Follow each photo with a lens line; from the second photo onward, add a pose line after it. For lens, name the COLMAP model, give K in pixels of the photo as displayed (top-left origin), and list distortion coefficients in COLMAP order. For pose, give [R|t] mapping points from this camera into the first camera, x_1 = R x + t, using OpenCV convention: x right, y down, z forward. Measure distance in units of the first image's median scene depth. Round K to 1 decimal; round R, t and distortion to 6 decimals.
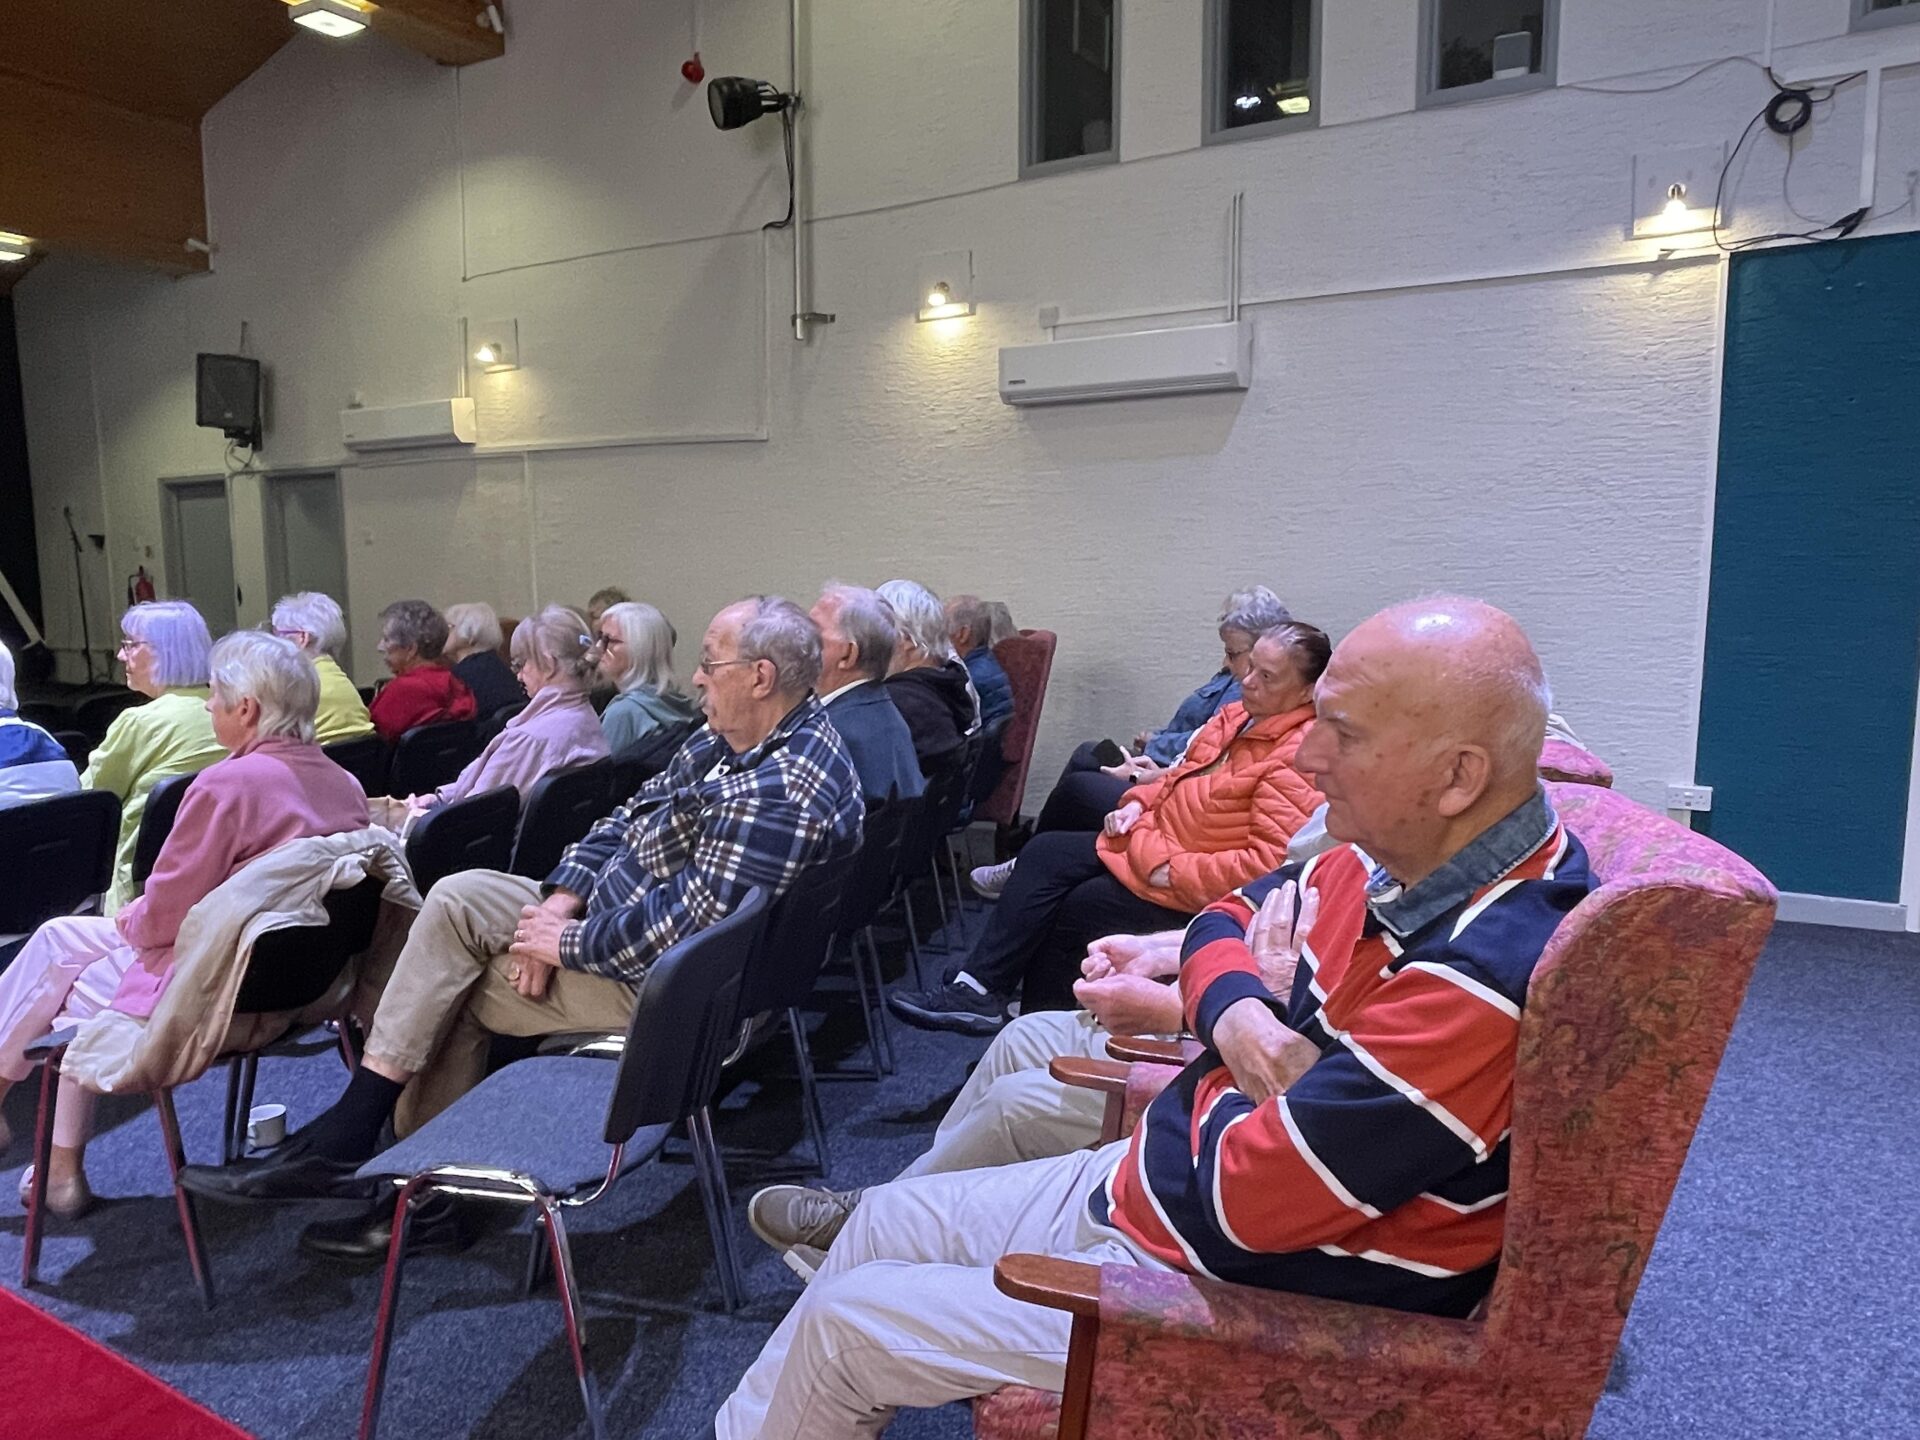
lens RADIAL K [[1325.1, 0, 928.5], [0, 1325.1, 732.0], [0, 0, 1]] dist [0.014909, -0.027726]
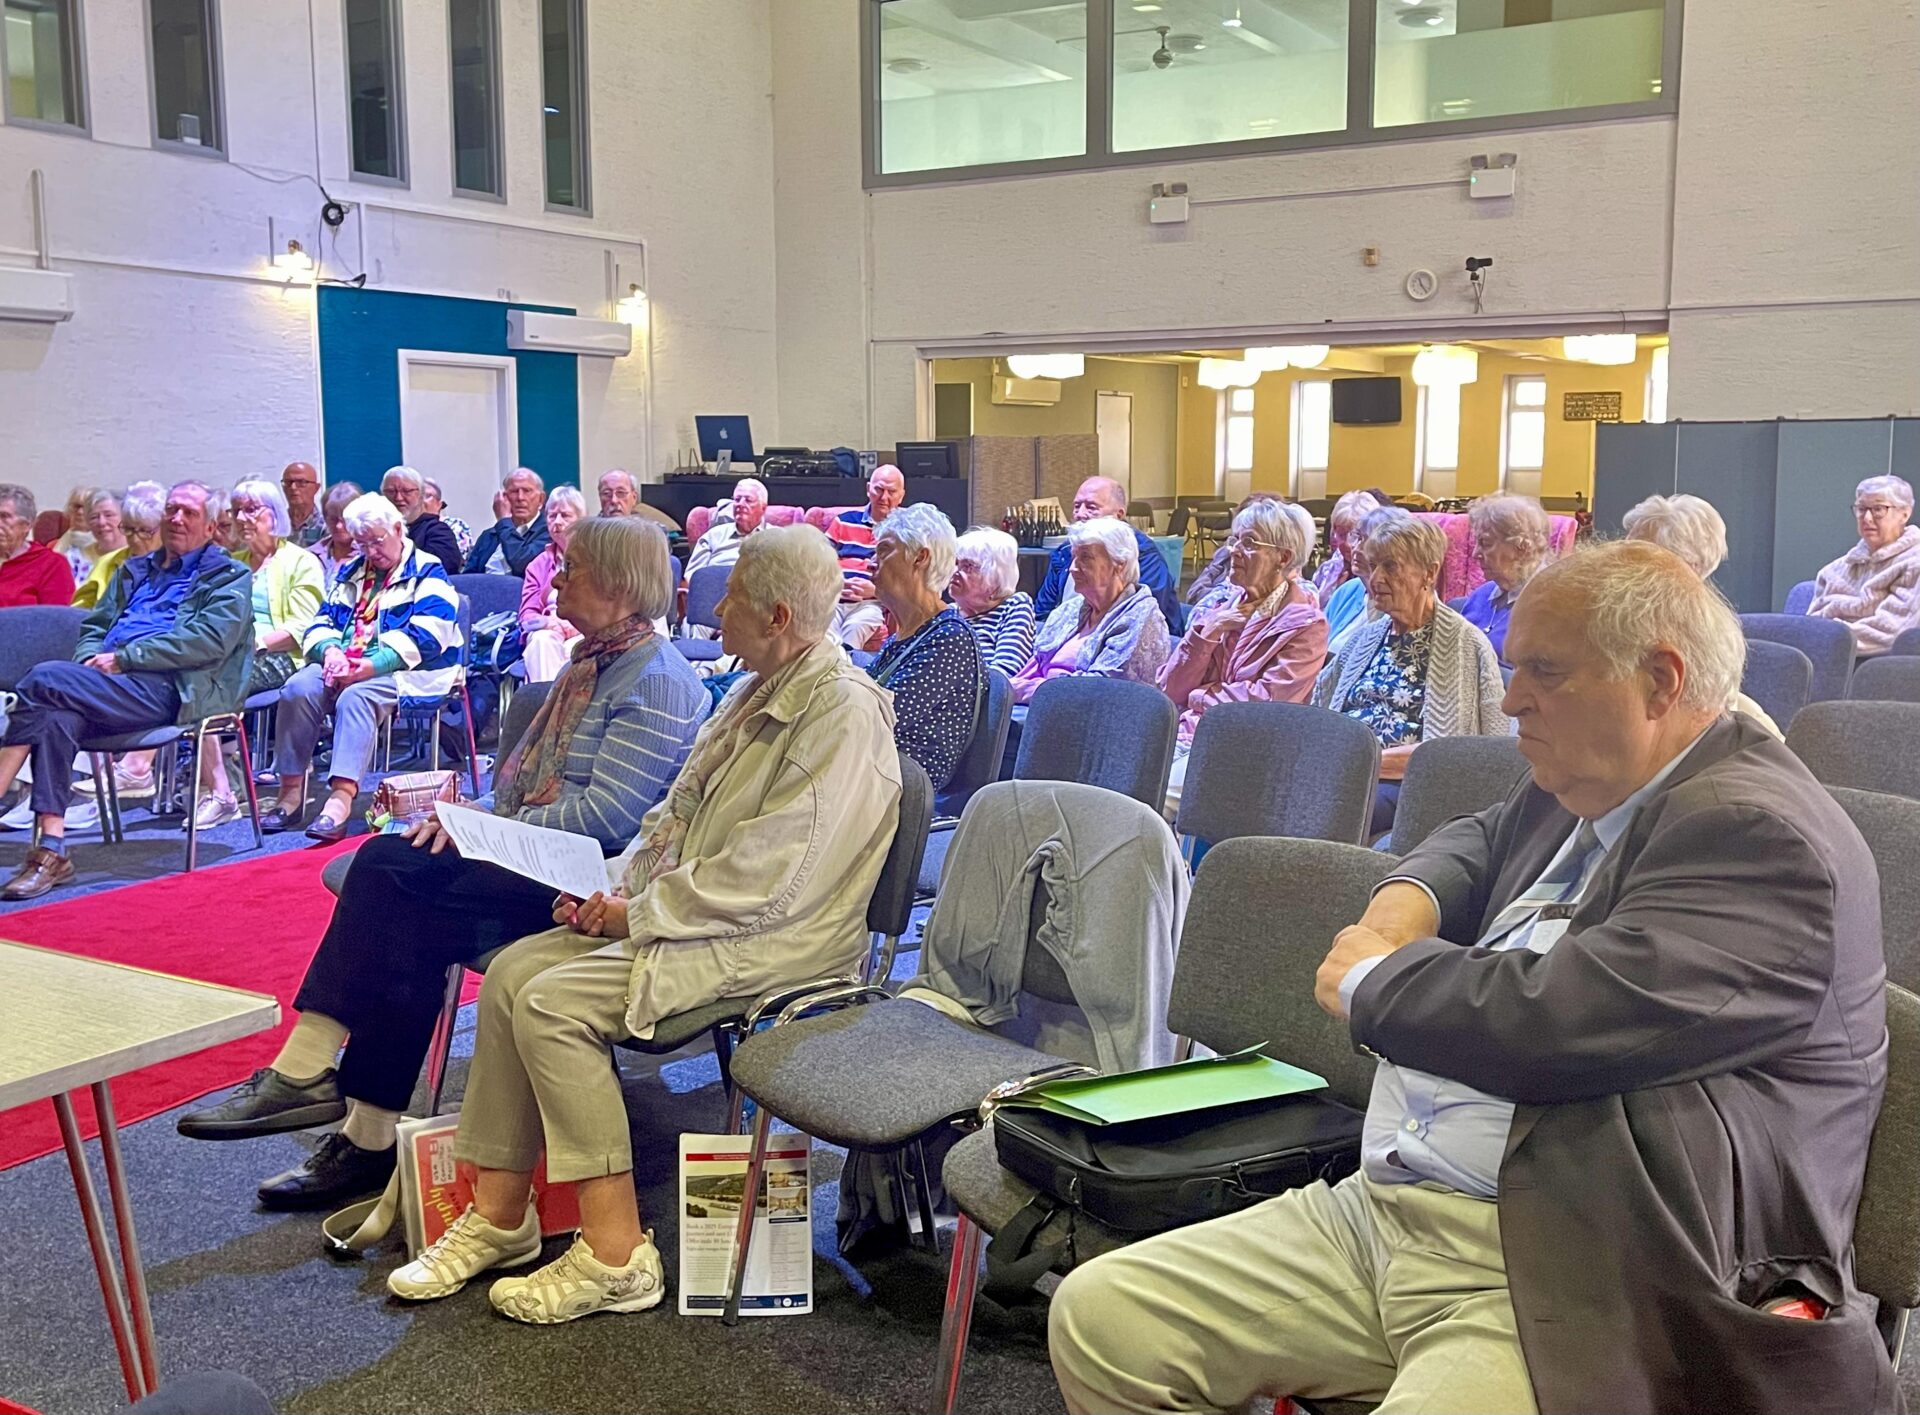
lens RADIAL K [[1813.6, 0, 962.8], [0, 1813.6, 690.3], [0, 0, 1]] dist [0.064837, 0.000000]
pose [[-0.014720, -0.127732, 0.991699, -2.036812], [0.127601, 0.983458, 0.128564, -0.030427], [-0.991716, 0.128434, 0.001822, 0.208403]]
